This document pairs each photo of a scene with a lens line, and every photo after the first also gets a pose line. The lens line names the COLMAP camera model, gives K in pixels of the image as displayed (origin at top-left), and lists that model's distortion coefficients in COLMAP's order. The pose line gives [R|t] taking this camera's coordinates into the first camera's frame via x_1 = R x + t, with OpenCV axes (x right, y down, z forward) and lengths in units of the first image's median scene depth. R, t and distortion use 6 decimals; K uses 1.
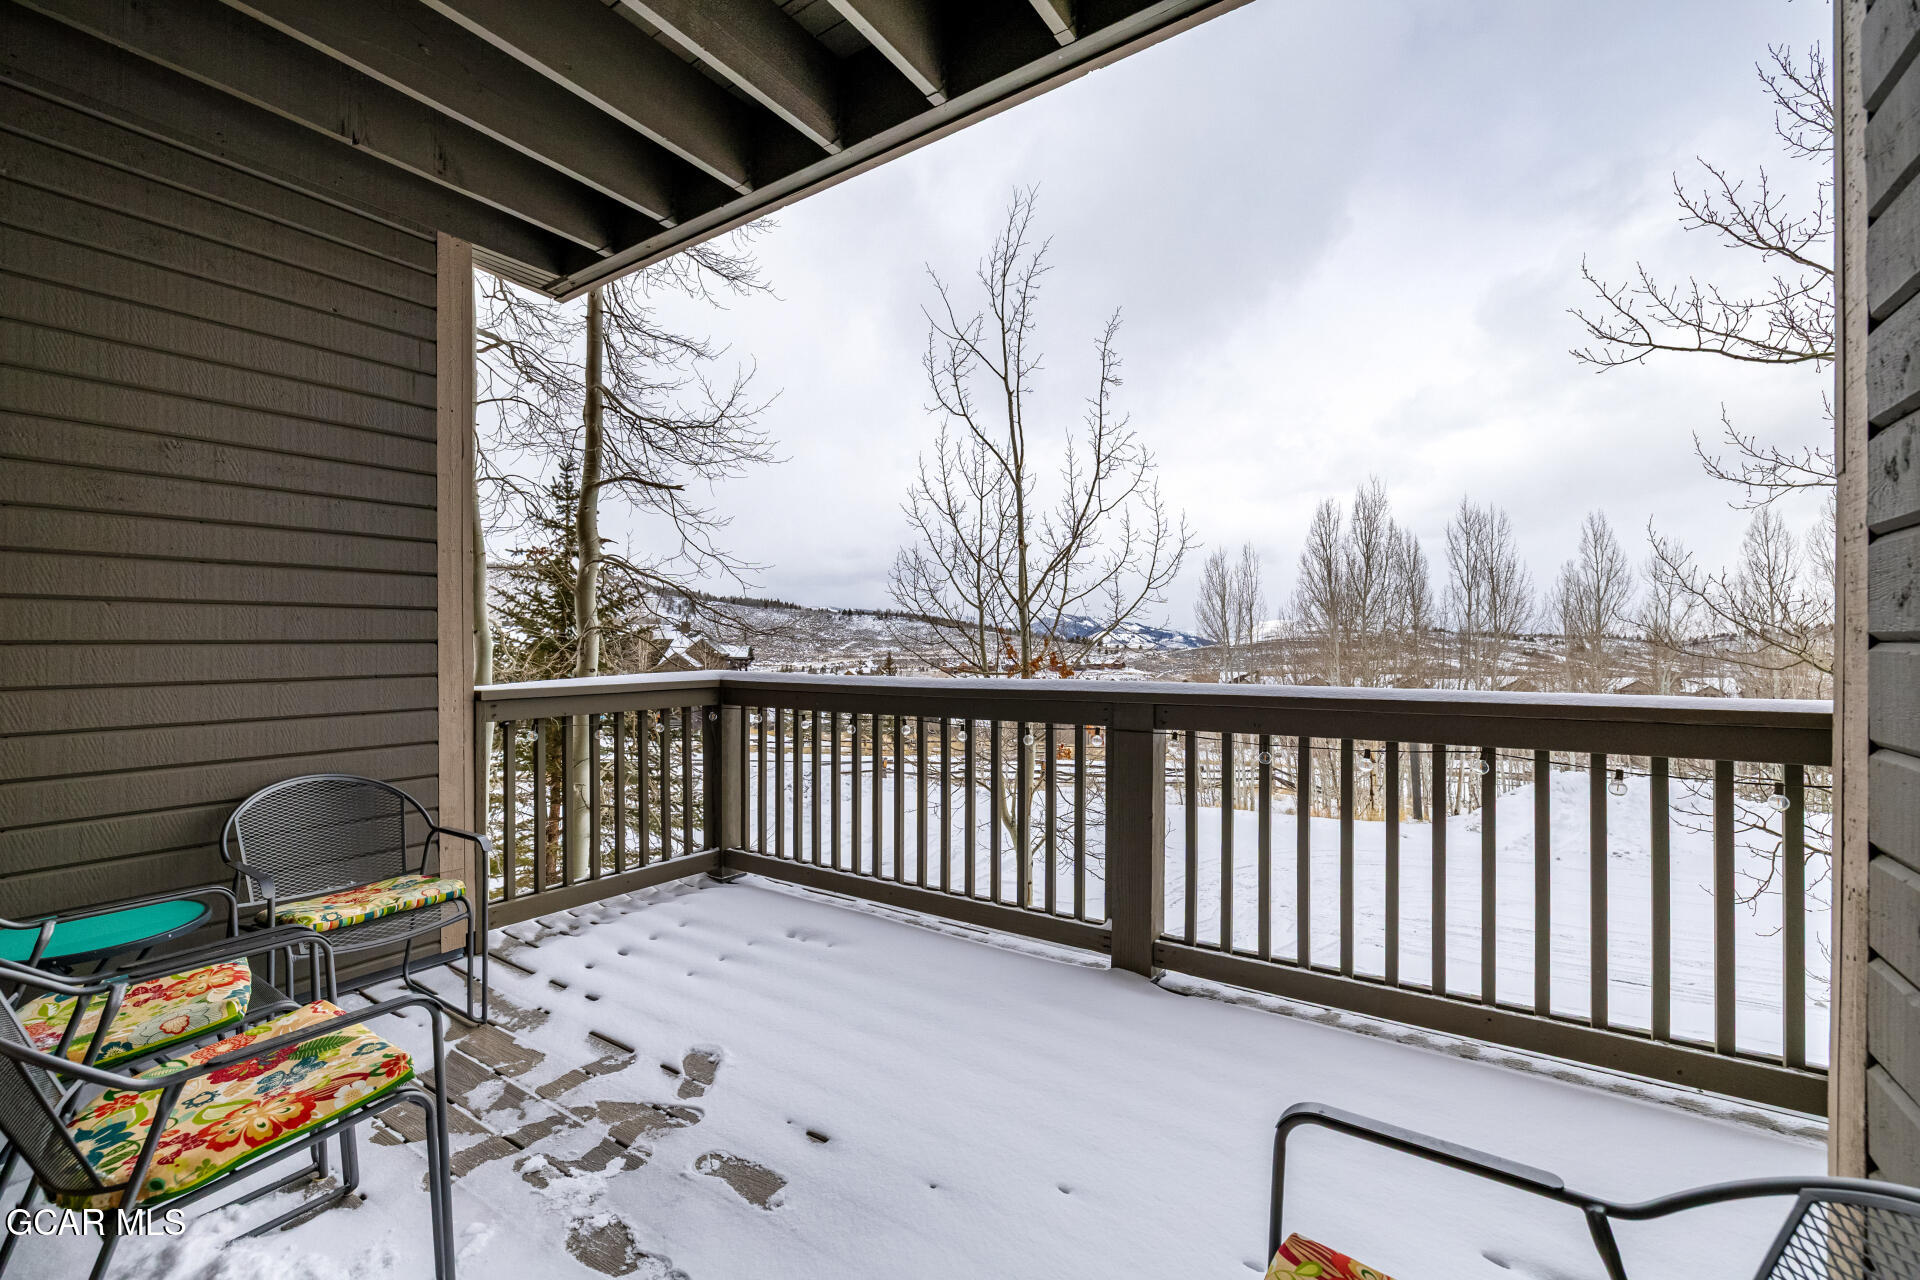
lens RADIAL K [[811.2, 0, 960.2], [0, 811.2, 637.1], [0, 0, 1]] dist [0.001836, -0.000021]
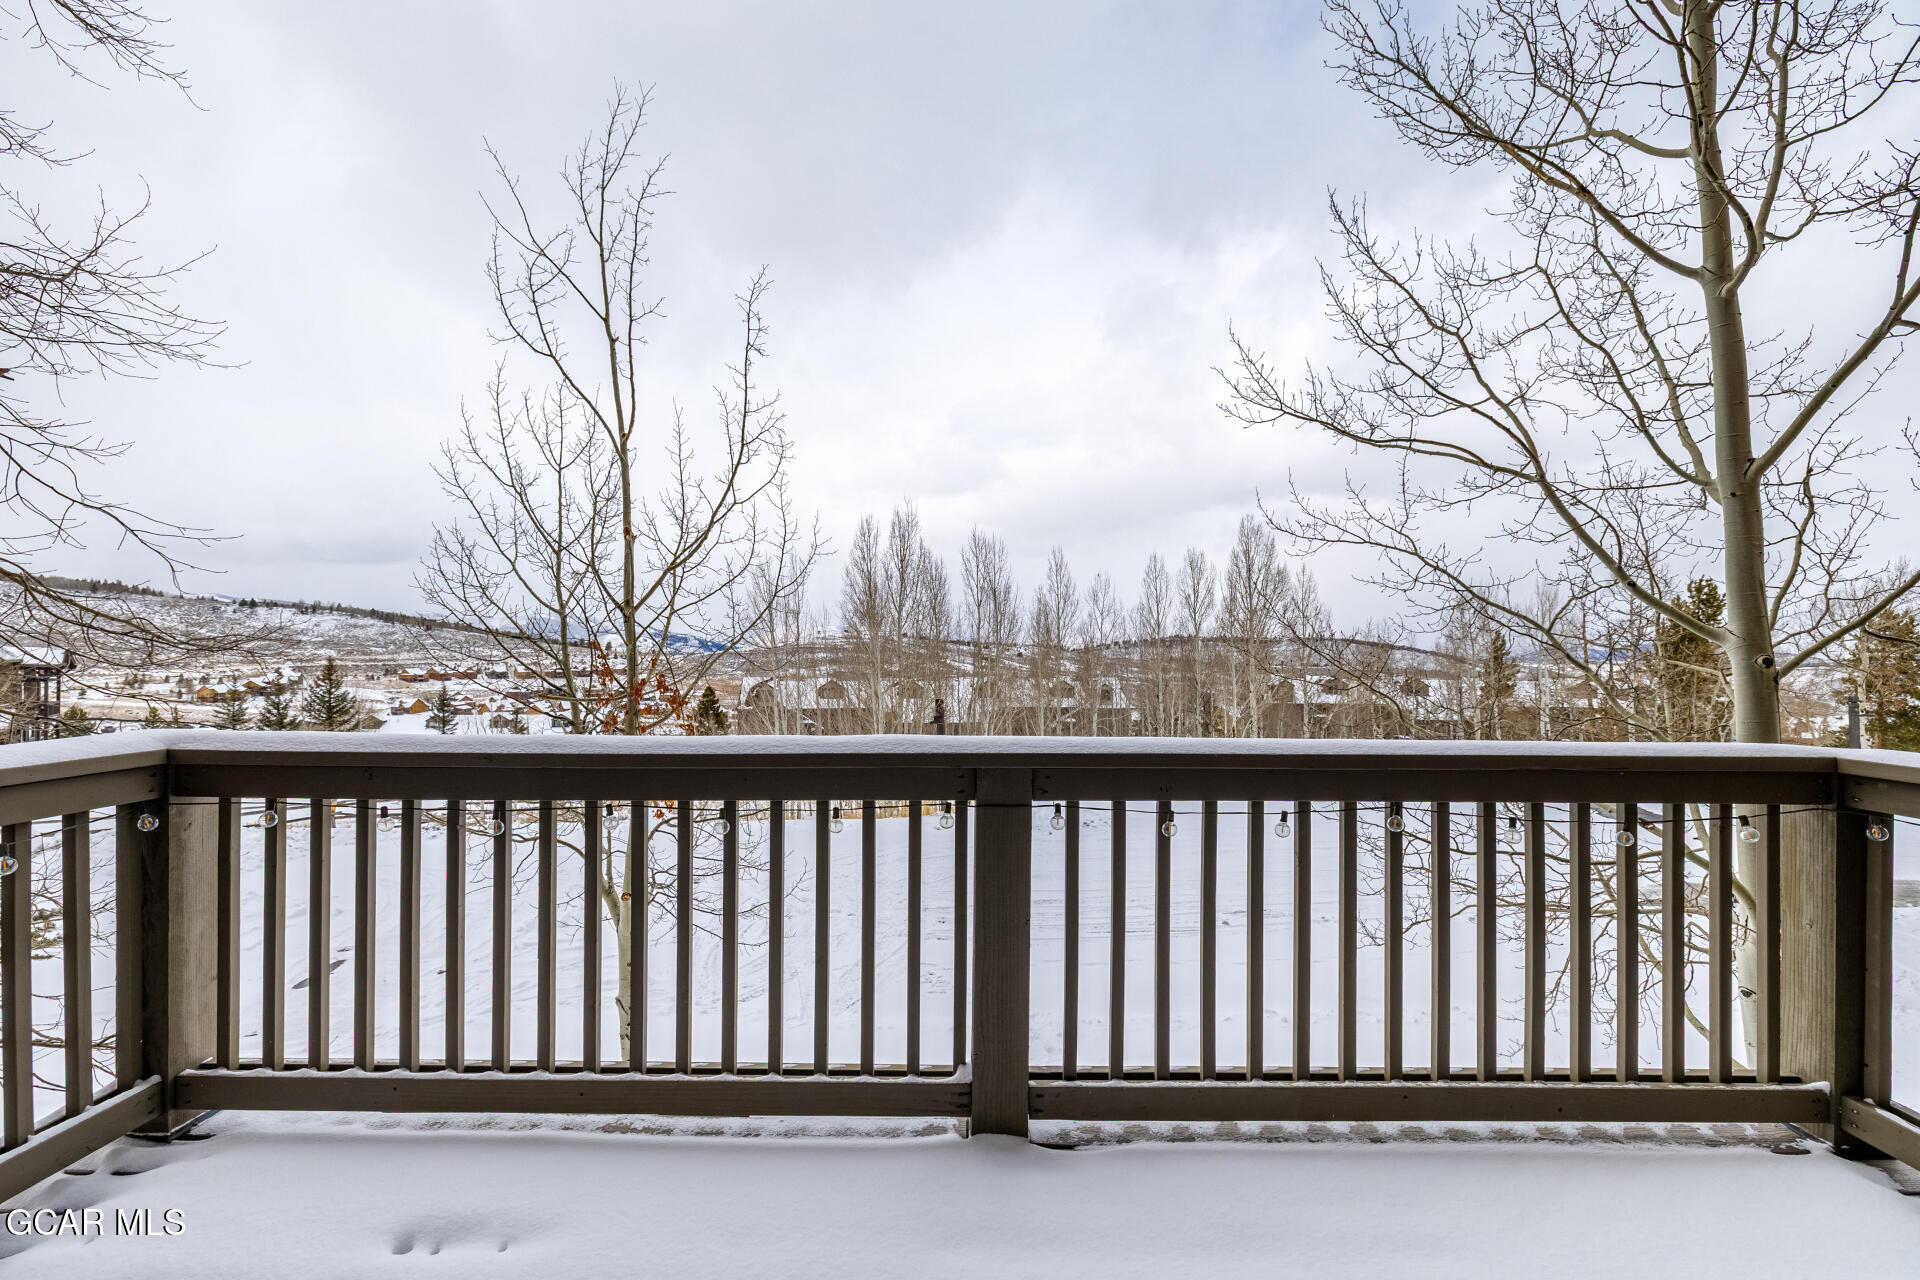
lens RADIAL K [[811.2, 0, 962.7], [0, 811.2, 648.0], [0, 0, 1]] dist [0.001836, -0.000021]
pose [[0.834443, 0.007927, 0.551037, -0.085034], [-0.012286, 0.999916, 0.004220, -0.010893], [-0.550957, -0.010291, 0.834470, 0.156499]]
